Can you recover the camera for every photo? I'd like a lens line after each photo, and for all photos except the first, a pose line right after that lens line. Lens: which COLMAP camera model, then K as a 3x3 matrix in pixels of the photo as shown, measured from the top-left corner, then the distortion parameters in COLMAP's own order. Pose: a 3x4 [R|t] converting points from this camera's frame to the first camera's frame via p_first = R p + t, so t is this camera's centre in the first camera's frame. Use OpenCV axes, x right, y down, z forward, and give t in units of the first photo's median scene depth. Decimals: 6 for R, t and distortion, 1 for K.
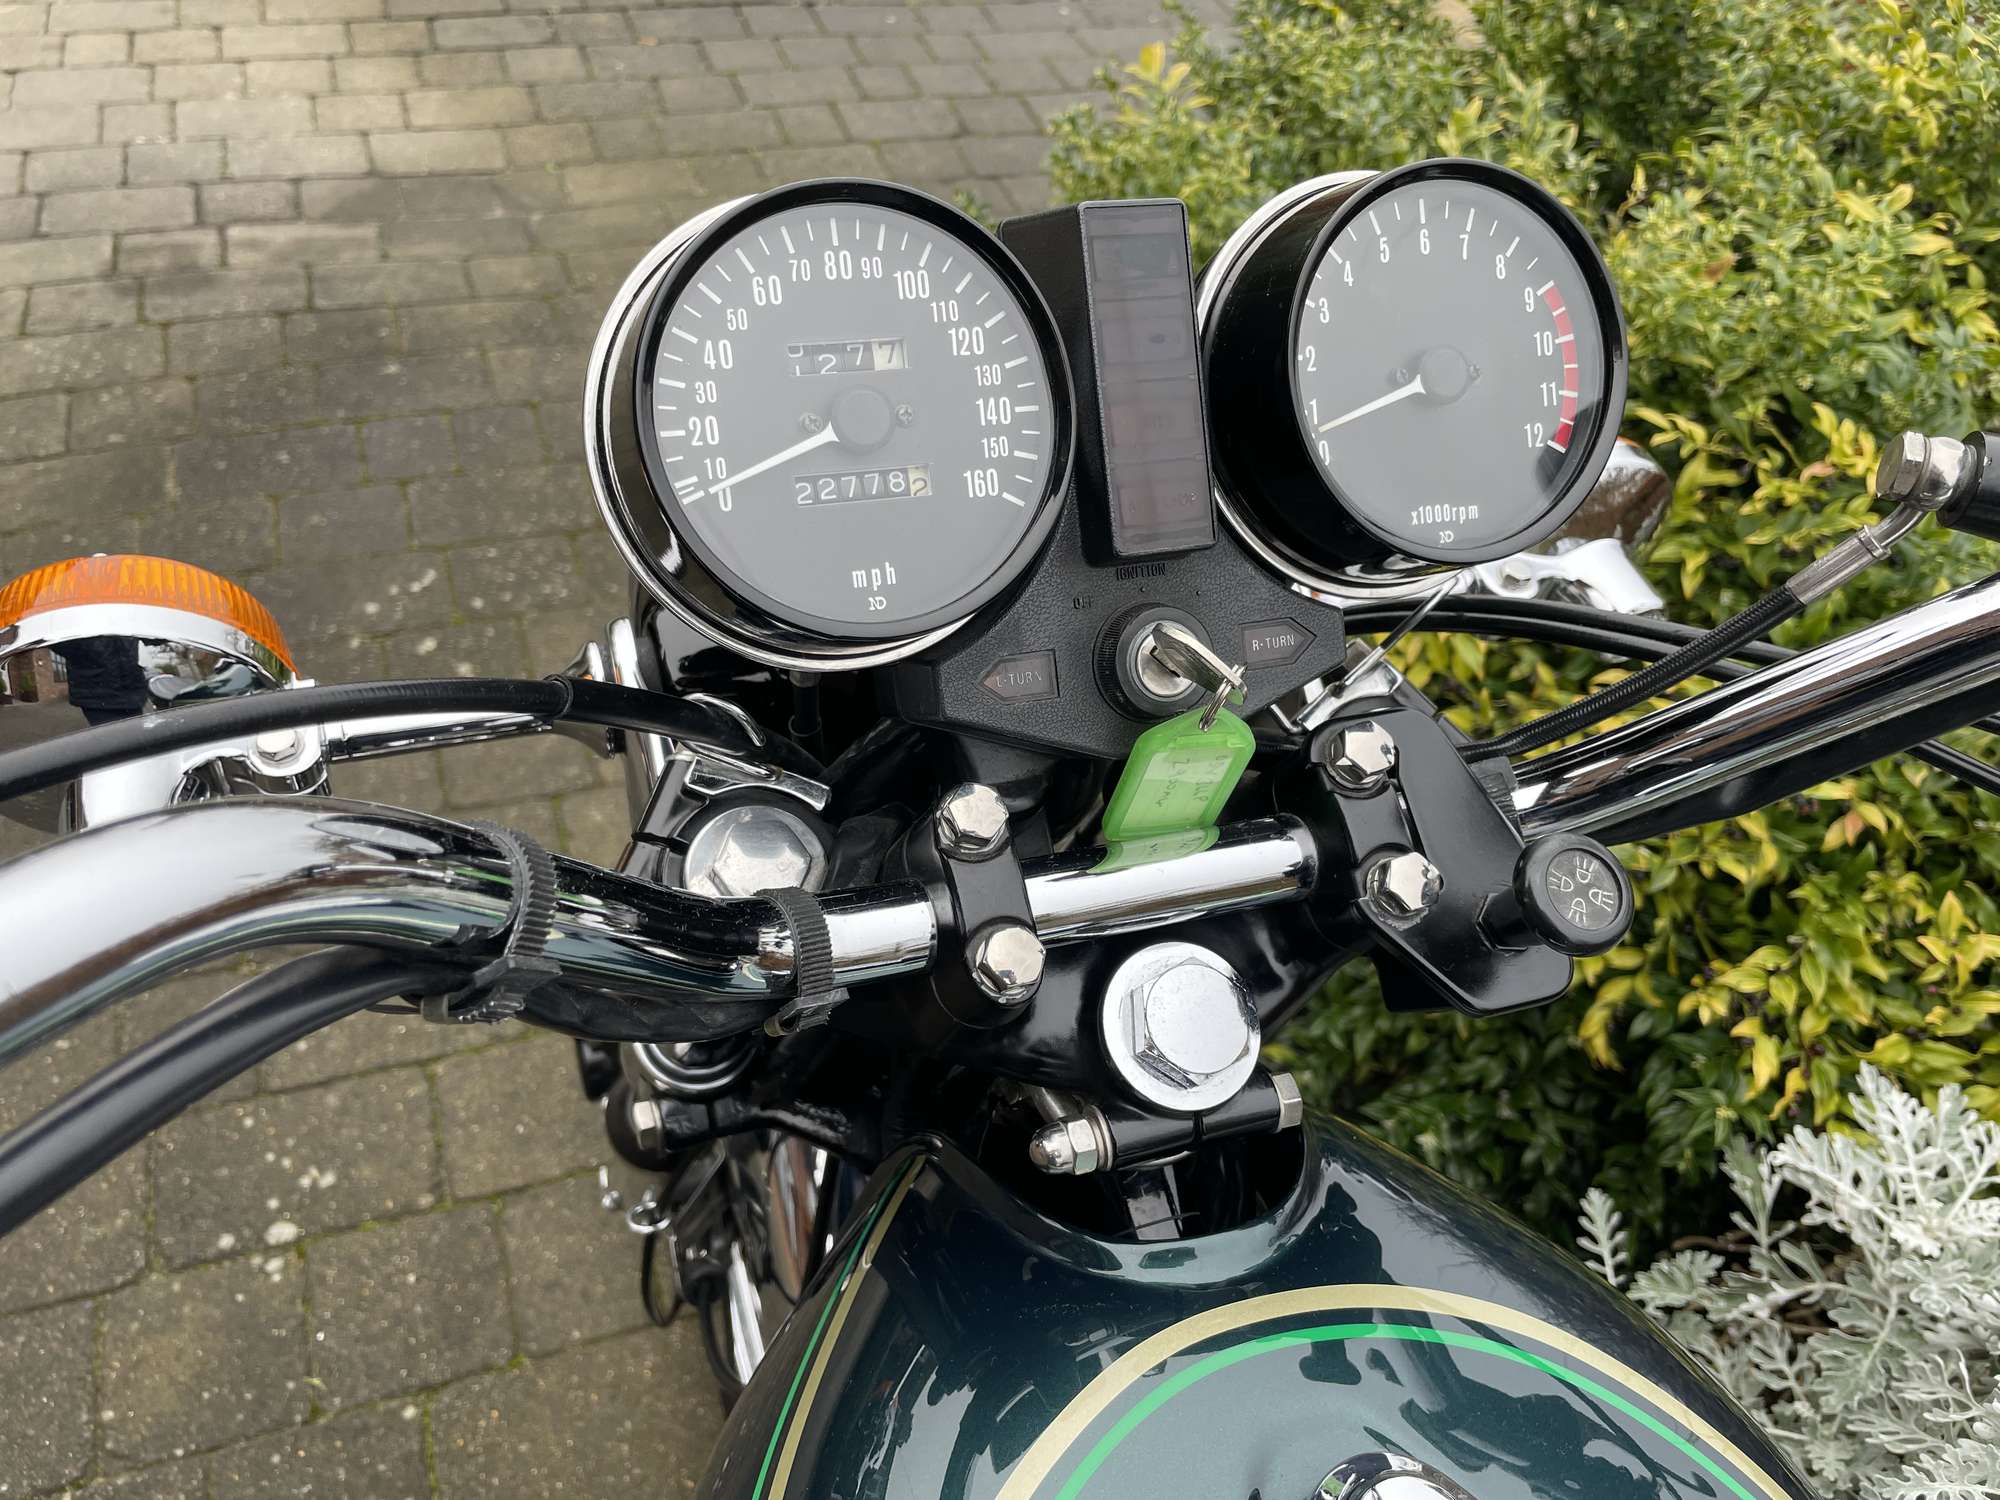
lens RADIAL K [[1535.6, 0, 990.5], [0, 1535.6, 747.7], [0, 0, 1]] dist [0.082763, -0.121583]
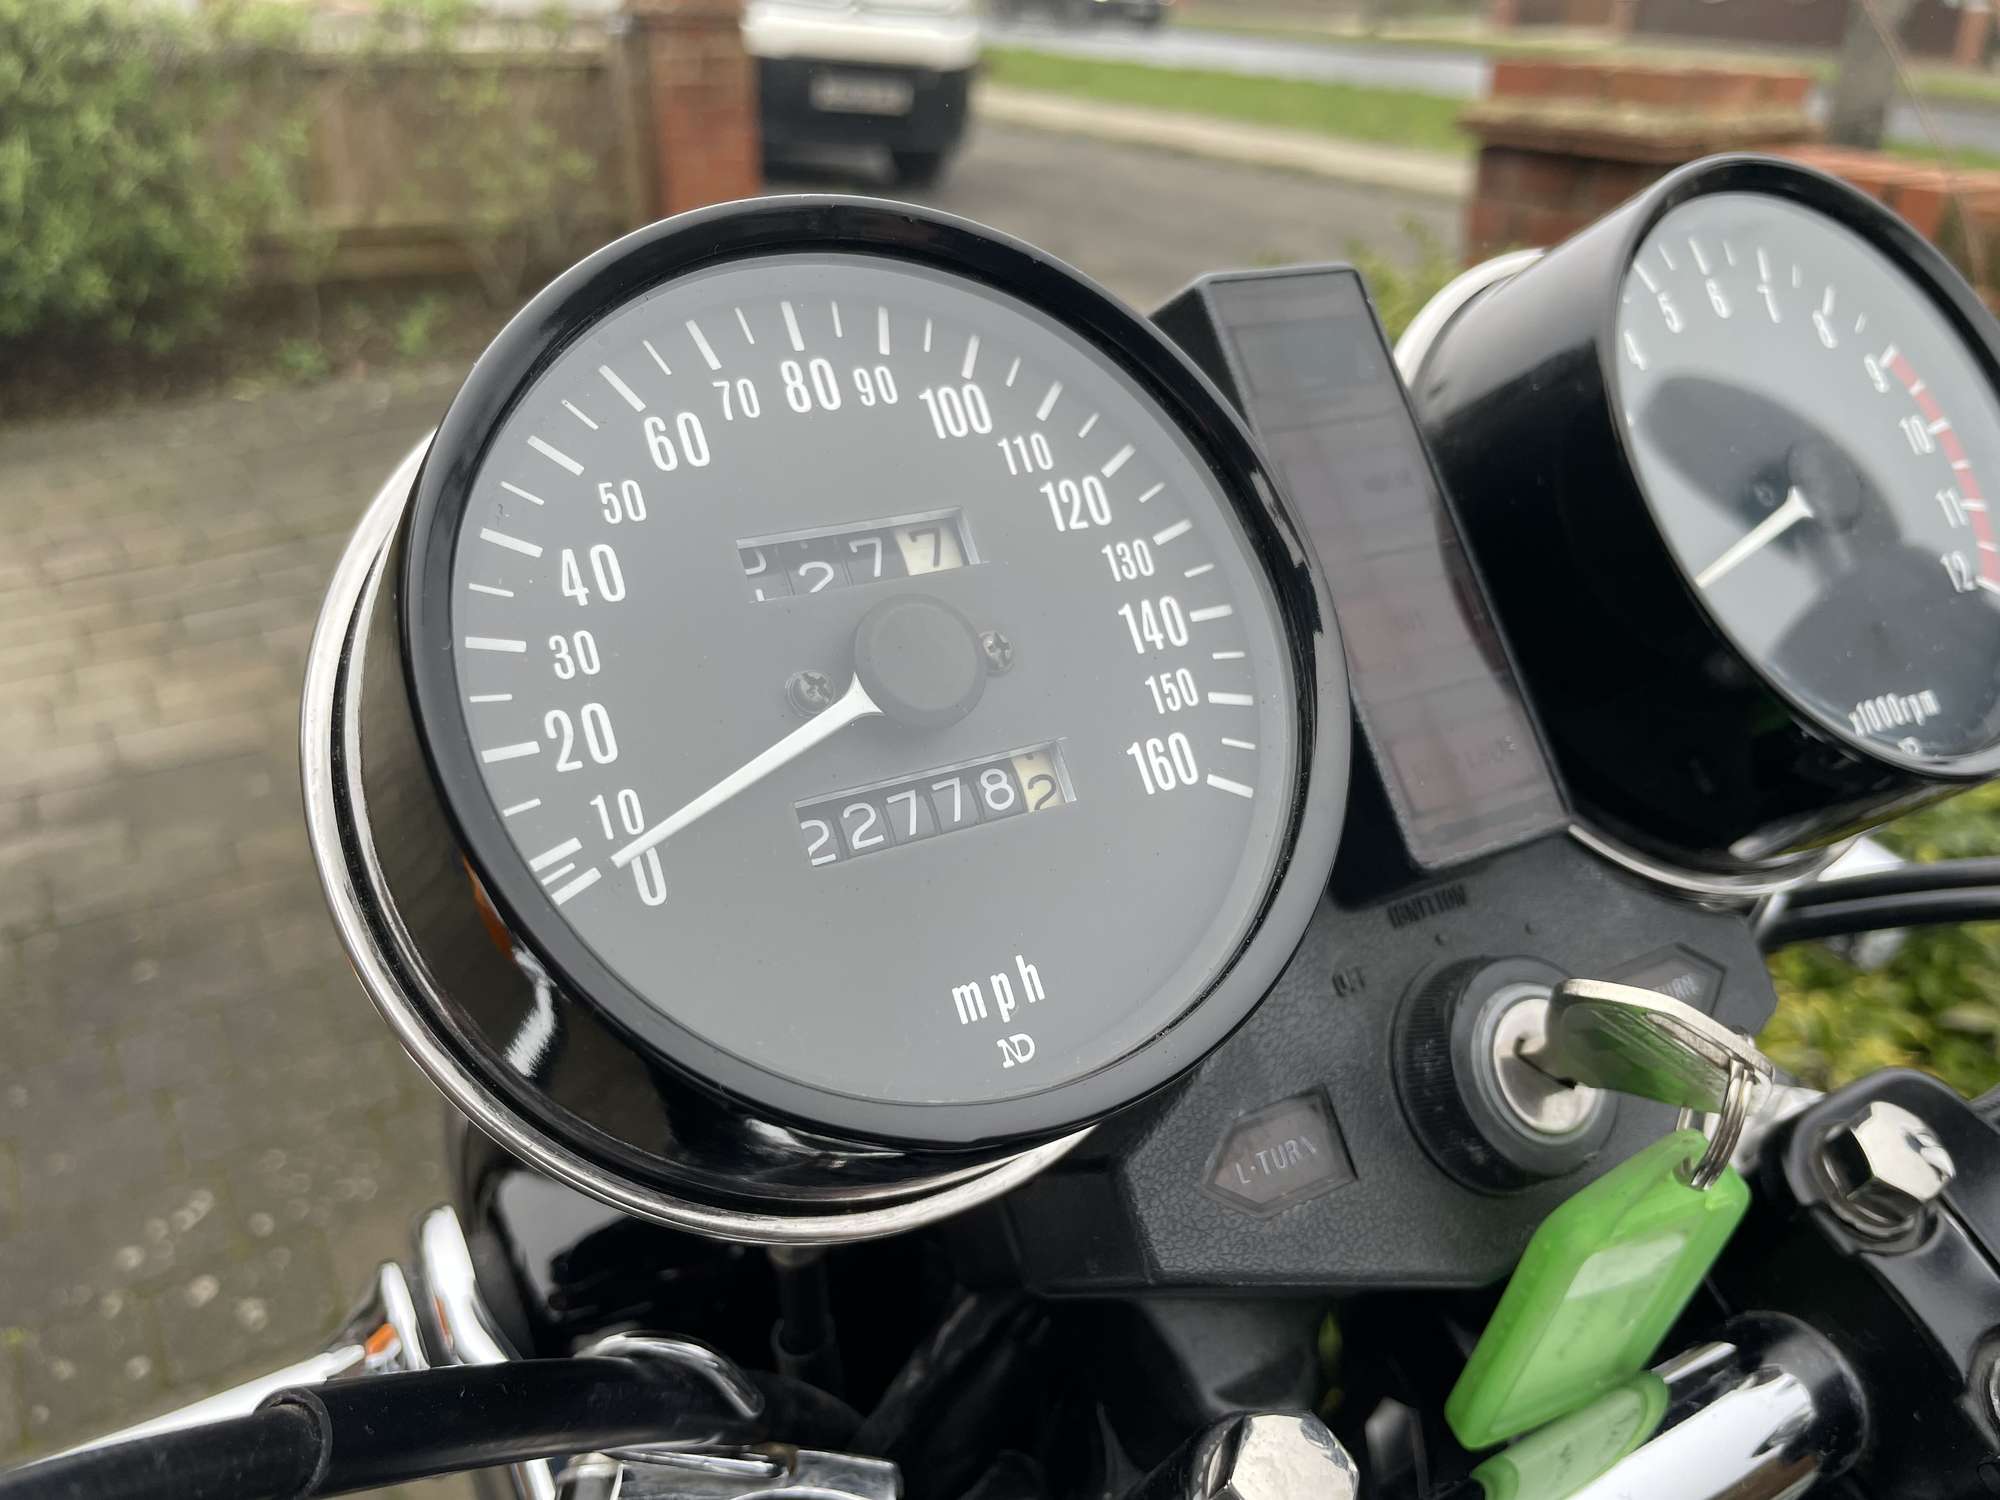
lens RADIAL K [[1535.6, 0, 990.5], [0, 1535.6, 747.7], [0, 0, 1]] dist [0.082763, -0.121583]
pose [[0.974627, -0.175138, 0.139390, -0.127234], [0.209227, 0.934103, -0.289268, -0.047899], [-0.079543, 0.311093, 0.947045, 0.547024]]
